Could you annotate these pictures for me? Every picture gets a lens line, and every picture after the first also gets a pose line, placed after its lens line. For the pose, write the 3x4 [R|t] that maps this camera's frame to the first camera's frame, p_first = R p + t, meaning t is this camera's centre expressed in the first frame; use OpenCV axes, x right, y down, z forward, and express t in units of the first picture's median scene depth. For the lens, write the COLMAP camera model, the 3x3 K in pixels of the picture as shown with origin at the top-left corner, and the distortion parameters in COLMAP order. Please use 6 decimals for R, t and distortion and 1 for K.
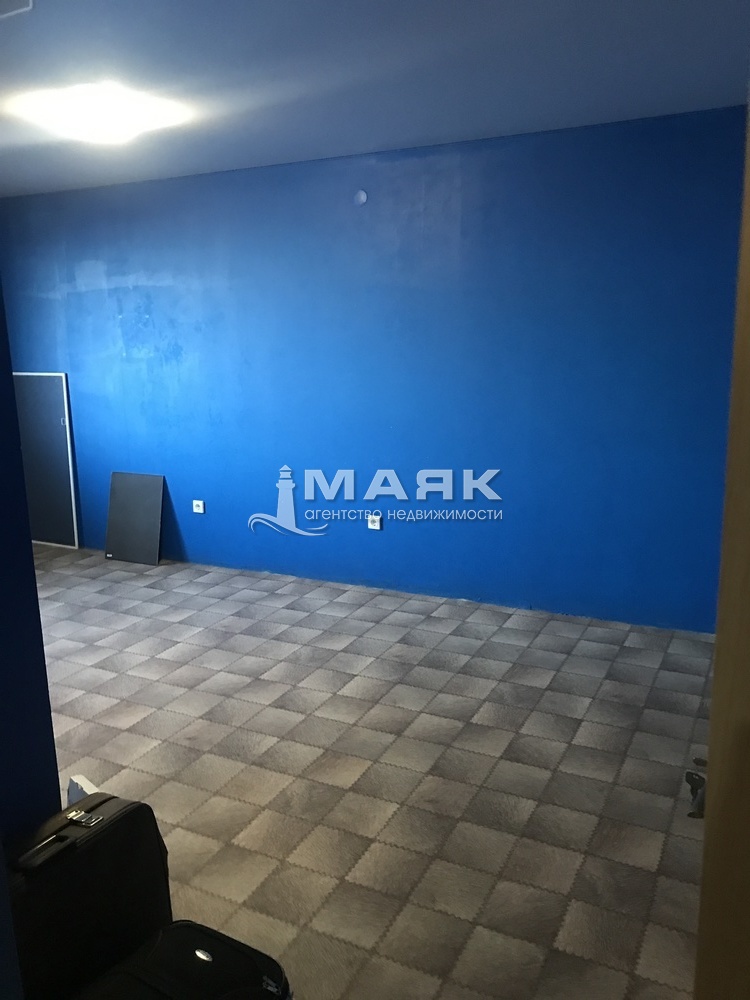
lens RADIAL K [[831.7, 0, 372.7], [0, 831.7, 494.7], [0, 0, 1]] dist [0.009358, 0.010725]
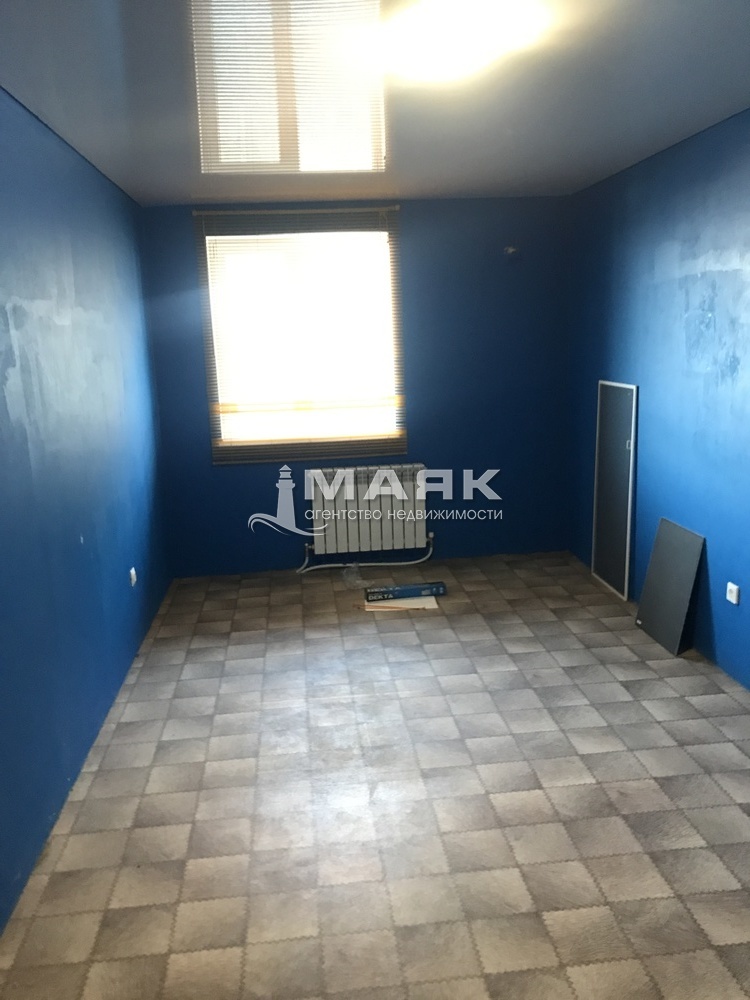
lens RADIAL K [[831.7, 0, 367.2], [0, 831.7, 493.4], [0, 0, 1]] dist [0.009358, 0.010725]
pose [[0.562989, 0.163698, -0.810091, 0.154103], [-0.155440, 0.983668, 0.090747, -0.077707], [0.811716, 0.074832, 0.579239, 0.337996]]
